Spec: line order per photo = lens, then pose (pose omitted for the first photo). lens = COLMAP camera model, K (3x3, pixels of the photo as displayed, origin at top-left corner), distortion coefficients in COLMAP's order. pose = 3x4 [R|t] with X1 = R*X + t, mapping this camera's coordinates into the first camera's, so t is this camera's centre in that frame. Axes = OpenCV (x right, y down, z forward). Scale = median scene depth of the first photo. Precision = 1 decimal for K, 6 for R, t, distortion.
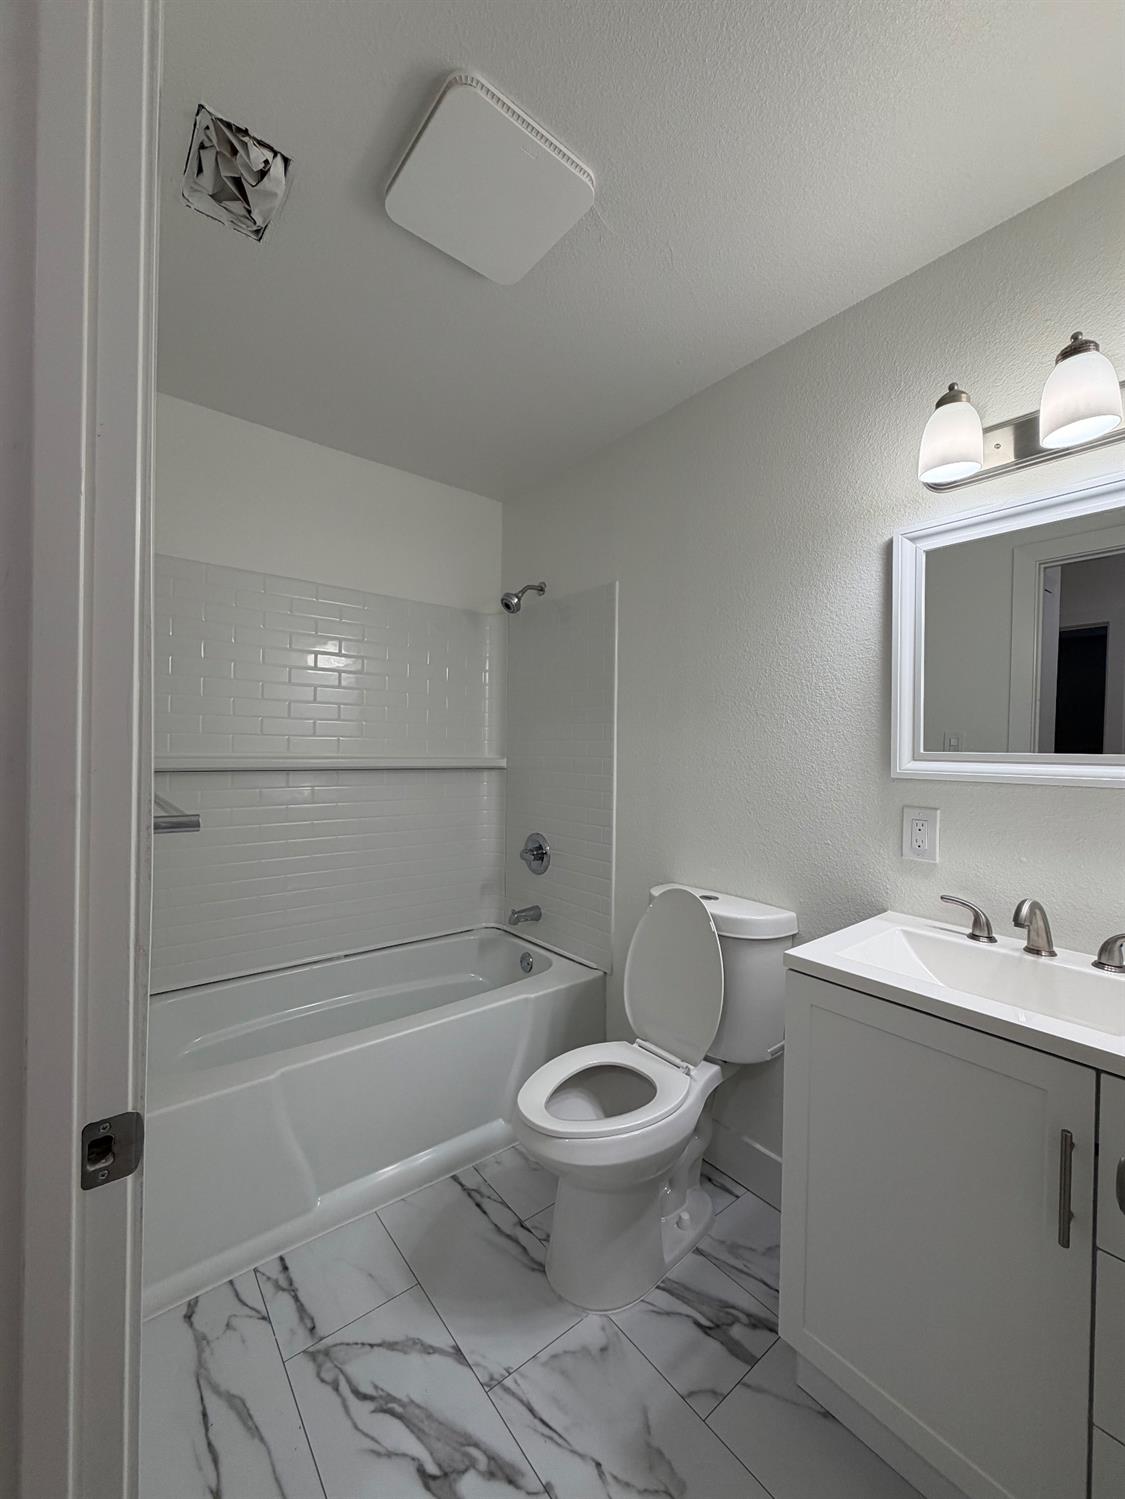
lens RADIAL K [[595.9, 0, 565.1], [0, 595.9, 748.1], [0, 0, 1]] dist [-0.001239, 0.000495]
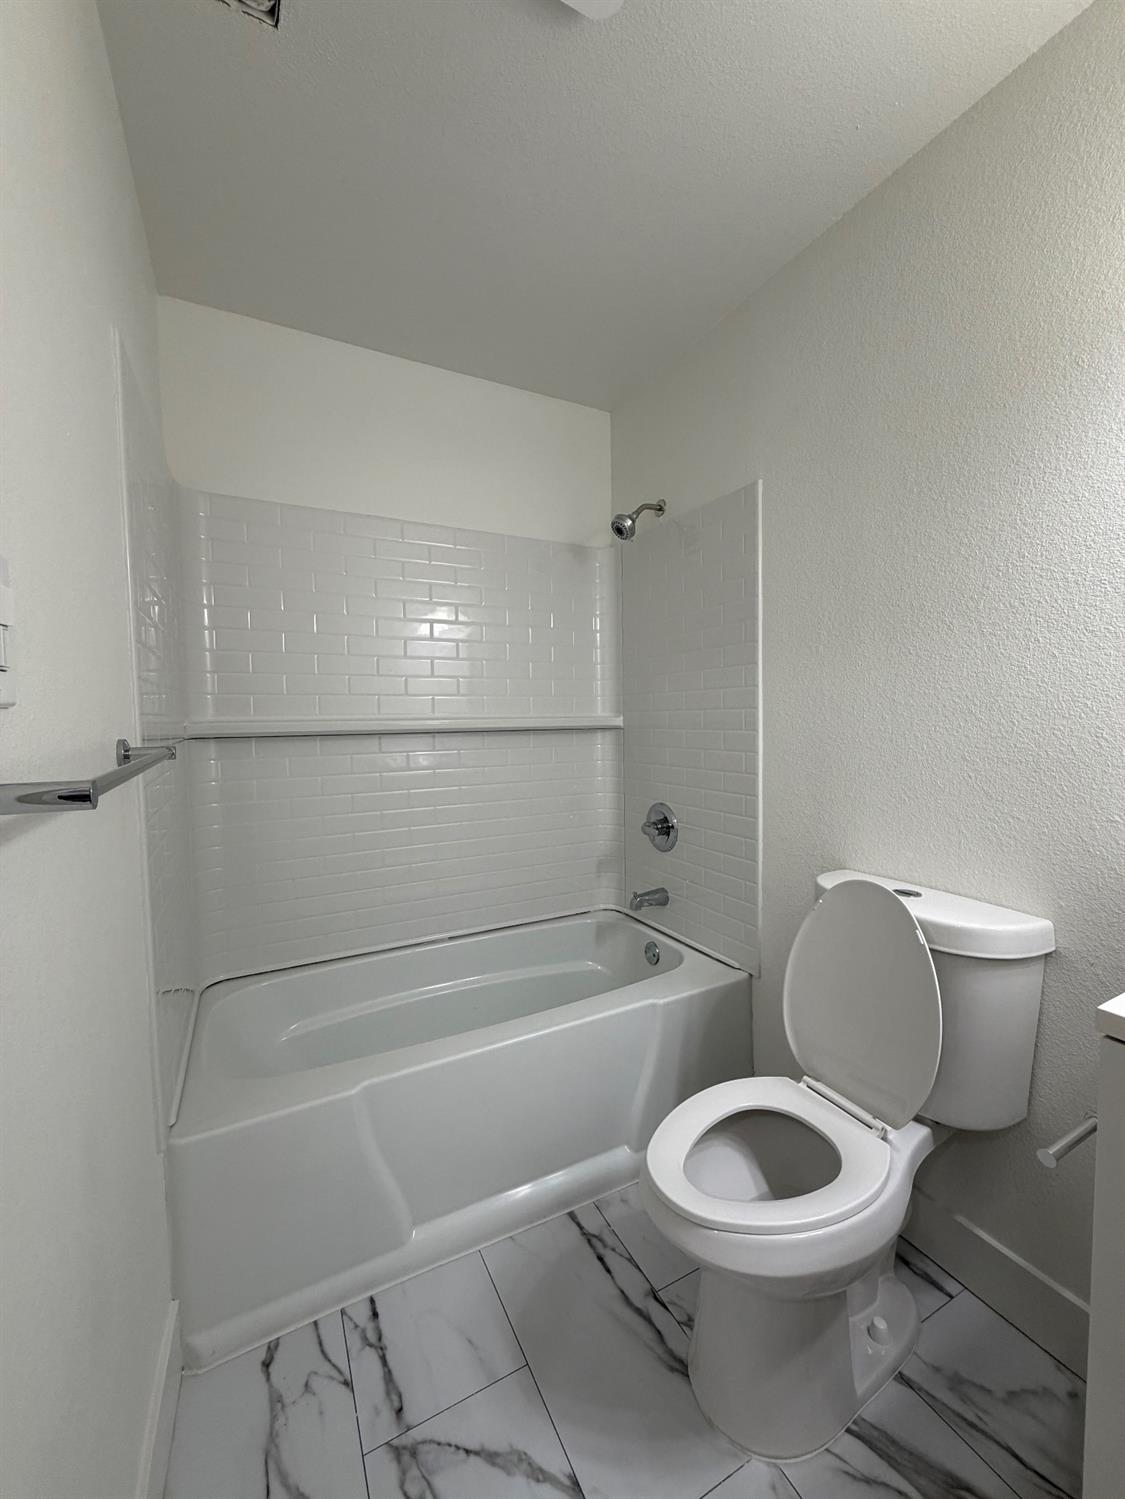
lens RADIAL K [[595.9, 0, 557.8], [0, 595.9, 747.6], [0, 0, 1]] dist [-0.001239, 0.000495]
pose [[0.977783, -0.019085, -0.208749, -0.018999], [0.030041, 0.998325, 0.049443, 0.027506], [0.207456, -0.054616, 0.976719, 0.226902]]
